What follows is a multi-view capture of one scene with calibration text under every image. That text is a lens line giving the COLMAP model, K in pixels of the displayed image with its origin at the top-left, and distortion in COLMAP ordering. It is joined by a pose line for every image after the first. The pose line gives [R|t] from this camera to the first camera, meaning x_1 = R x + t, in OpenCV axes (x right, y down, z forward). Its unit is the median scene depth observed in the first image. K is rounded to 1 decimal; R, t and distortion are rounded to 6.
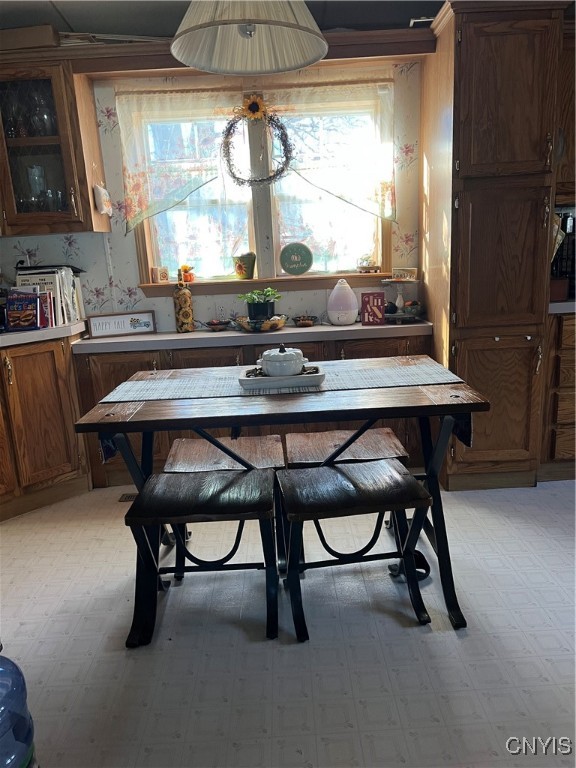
lens RADIAL K [[582.7, 0, 288.3], [0, 582.7, 384.2], [0, 0, 1]] dist [0.047682, -0.052104]
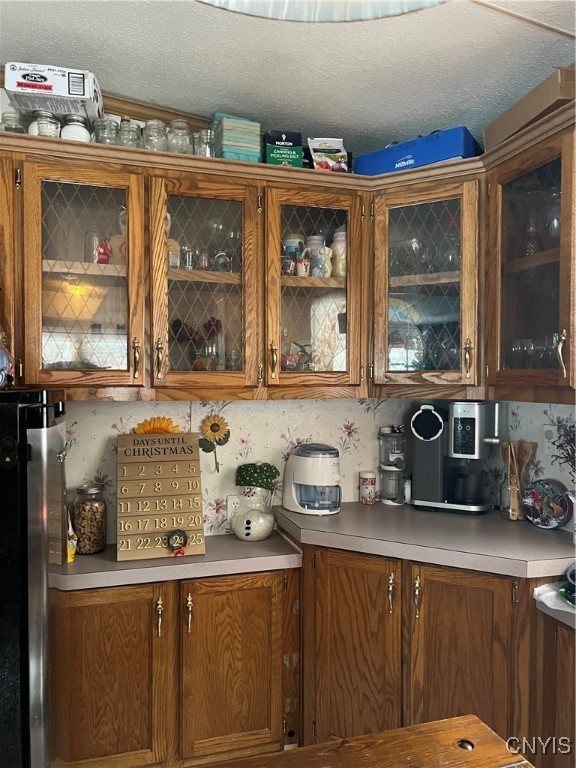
lens RADIAL K [[582.7, 0, 282.4], [0, 582.7, 390.5], [0, 0, 1]] dist [0.047682, -0.052104]
pose [[0.274158, 0.077936, -0.958521, 0.108131], [-0.244277, 0.969664, 0.008974, -0.221854], [0.930143, 0.231685, 0.284879, 0.613280]]
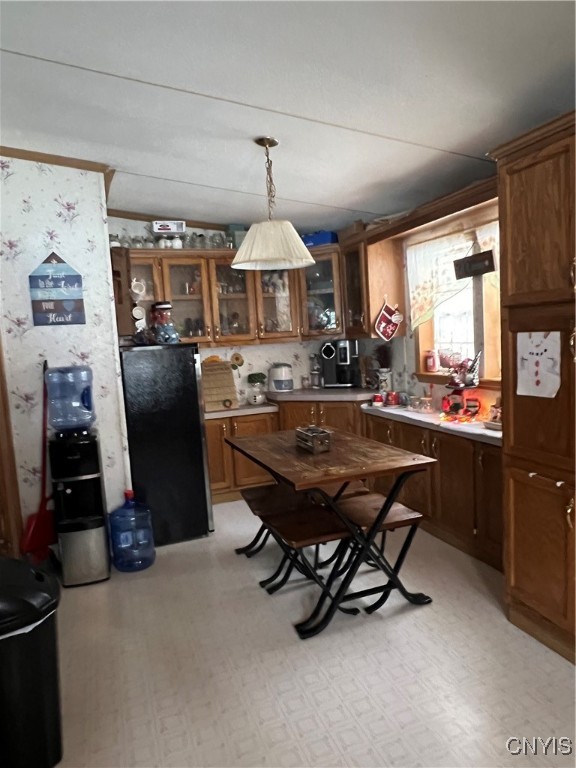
lens RADIAL K [[516.6, 0, 287.9], [0, 516.6, 382.4], [0, 0, 1]] dist [0.026492, -0.001154]
pose [[0.336900, 0.121086, -0.933722, 0.955896], [-0.182053, 0.981359, 0.061577, -0.197877], [0.923772, 0.149242, 0.352664, 0.334173]]
